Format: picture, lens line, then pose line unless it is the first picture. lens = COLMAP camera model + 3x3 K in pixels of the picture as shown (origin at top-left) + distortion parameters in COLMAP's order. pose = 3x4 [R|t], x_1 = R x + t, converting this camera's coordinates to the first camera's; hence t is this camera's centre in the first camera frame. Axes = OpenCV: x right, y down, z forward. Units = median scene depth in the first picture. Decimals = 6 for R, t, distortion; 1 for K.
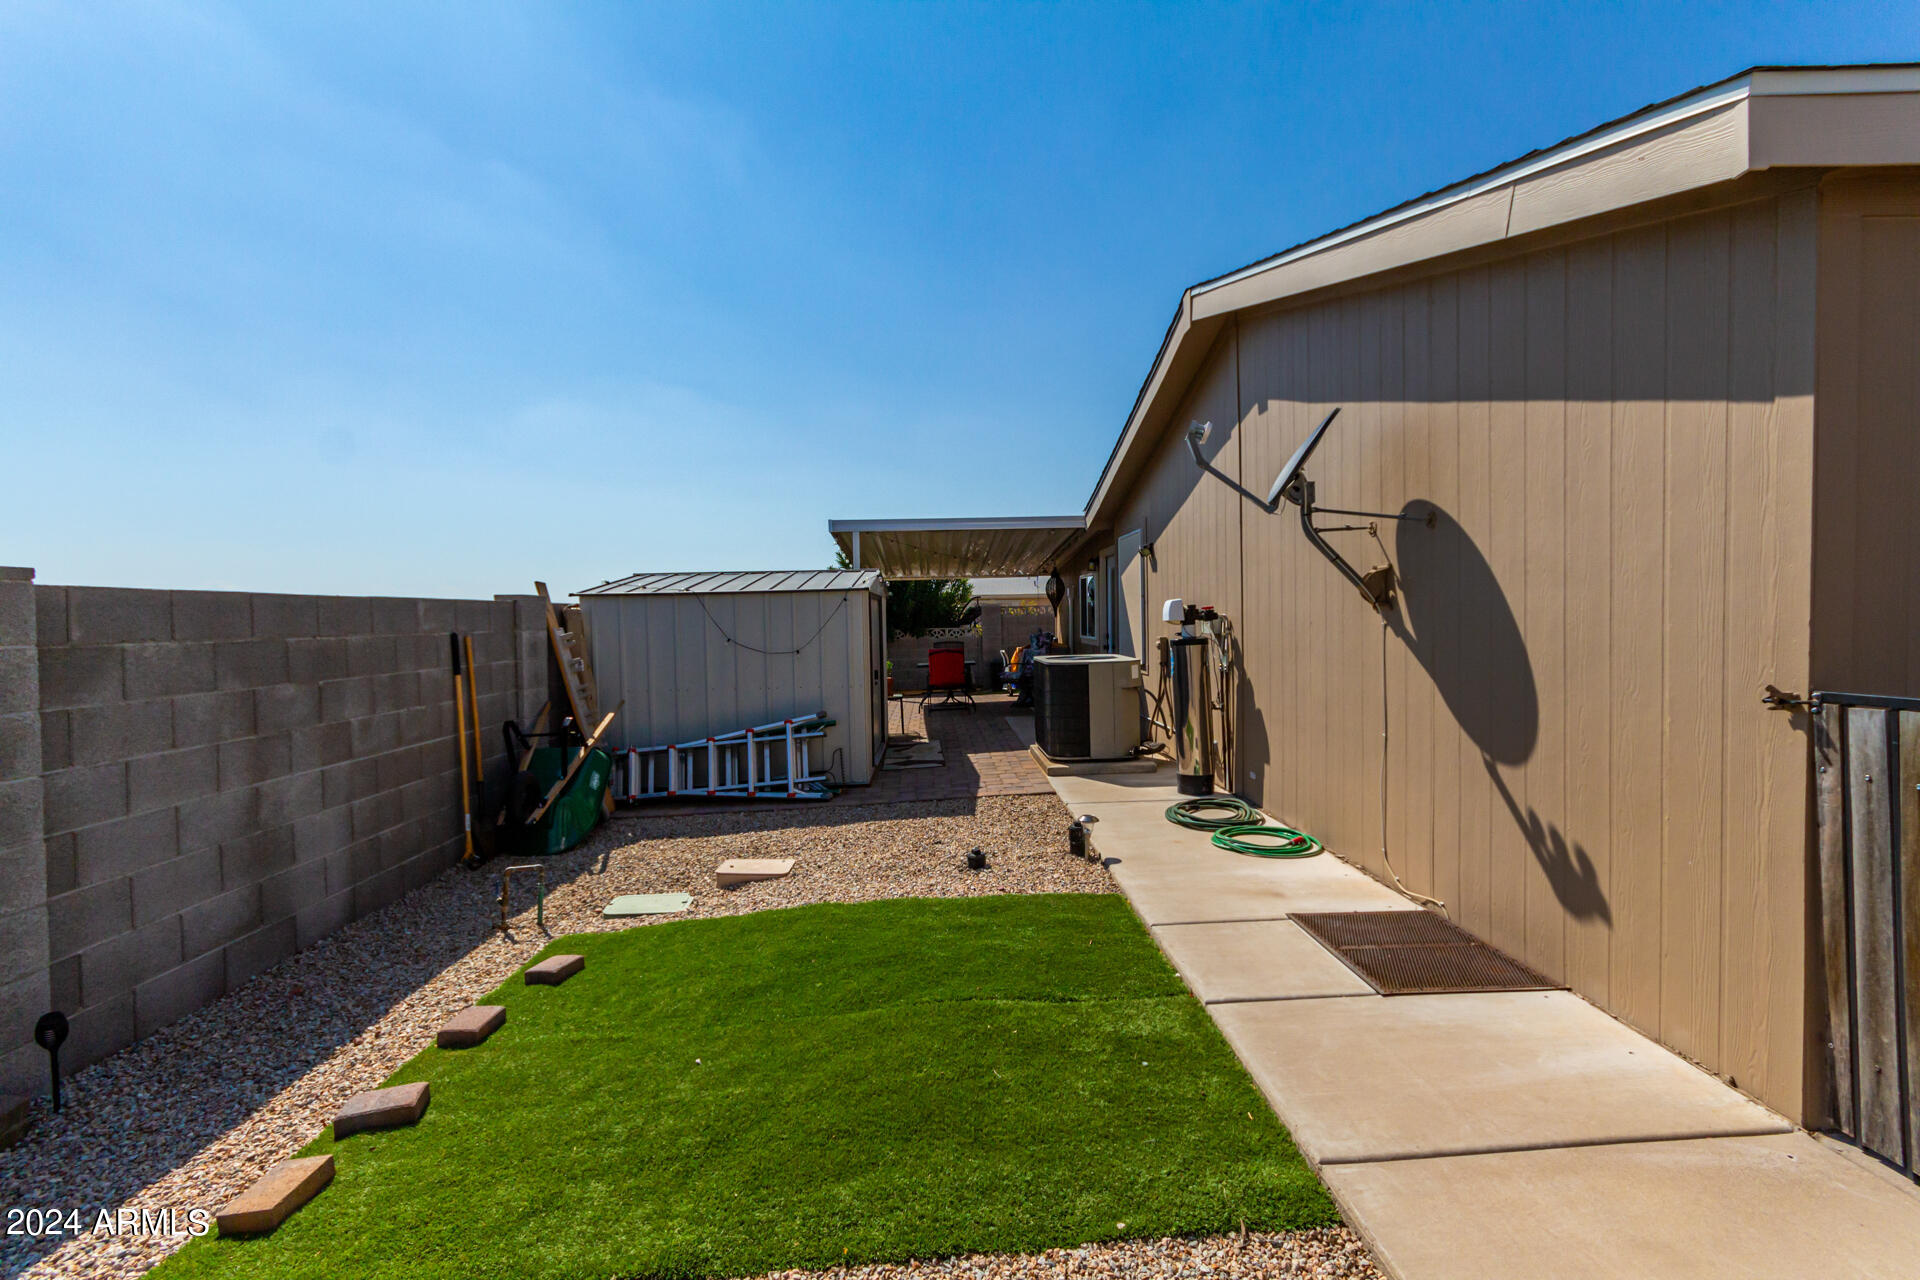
lens RADIAL K [[879.6, 0, 960.0], [0, 879.6, 640.0], [0, 0, 1]] dist [0.003085, 0.001539]
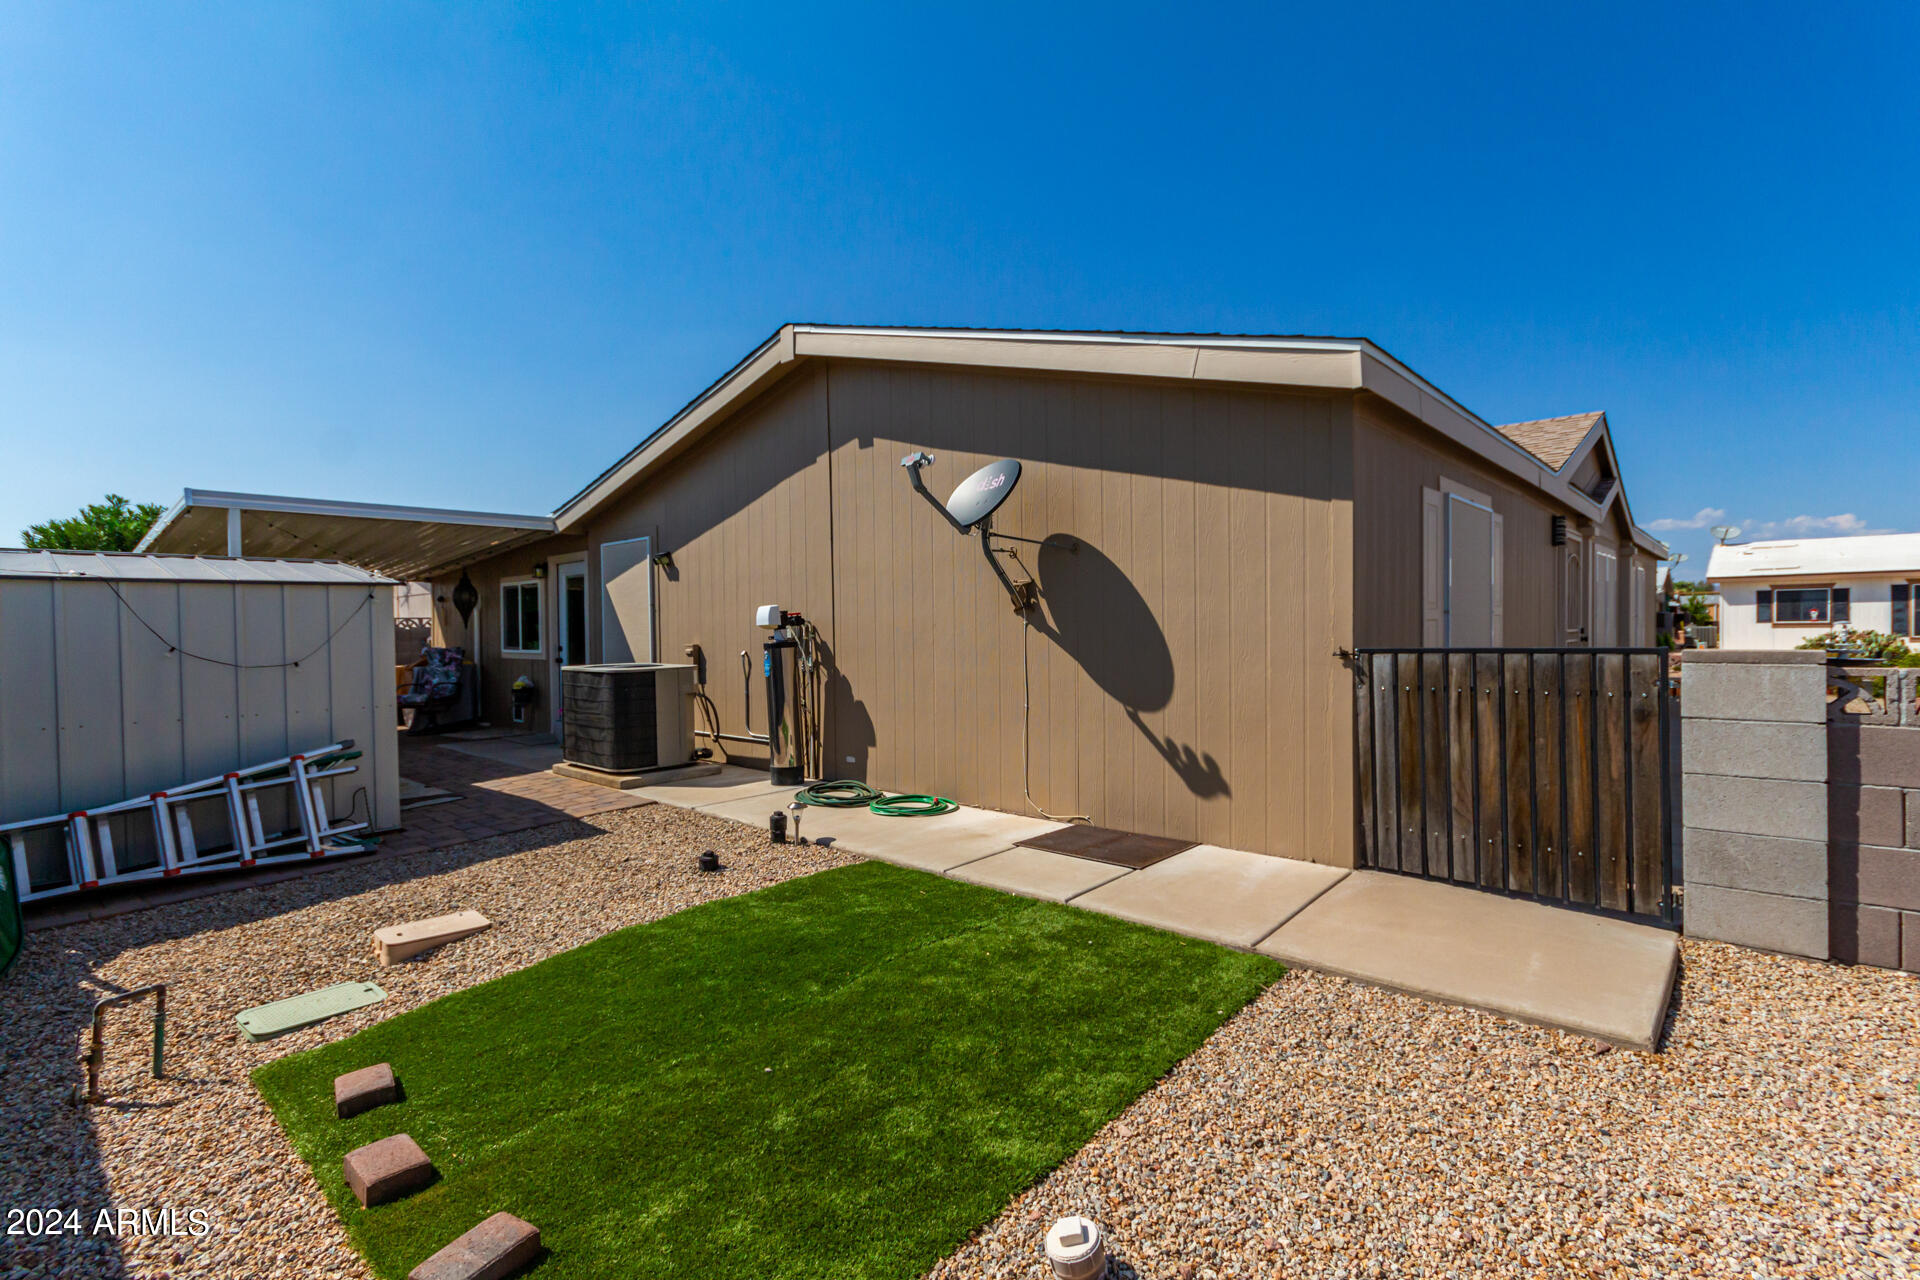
lens RADIAL K [[879.6, 0, 960.0], [0, 879.6, 640.0], [0, 0, 1]] dist [0.003085, 0.001539]
pose [[0.696764, -0.002262, 0.717297, -0.553169], [0.020103, 0.999664, -0.016374, 0.027679], [-0.717019, 0.025829, 0.696575, 0.128945]]
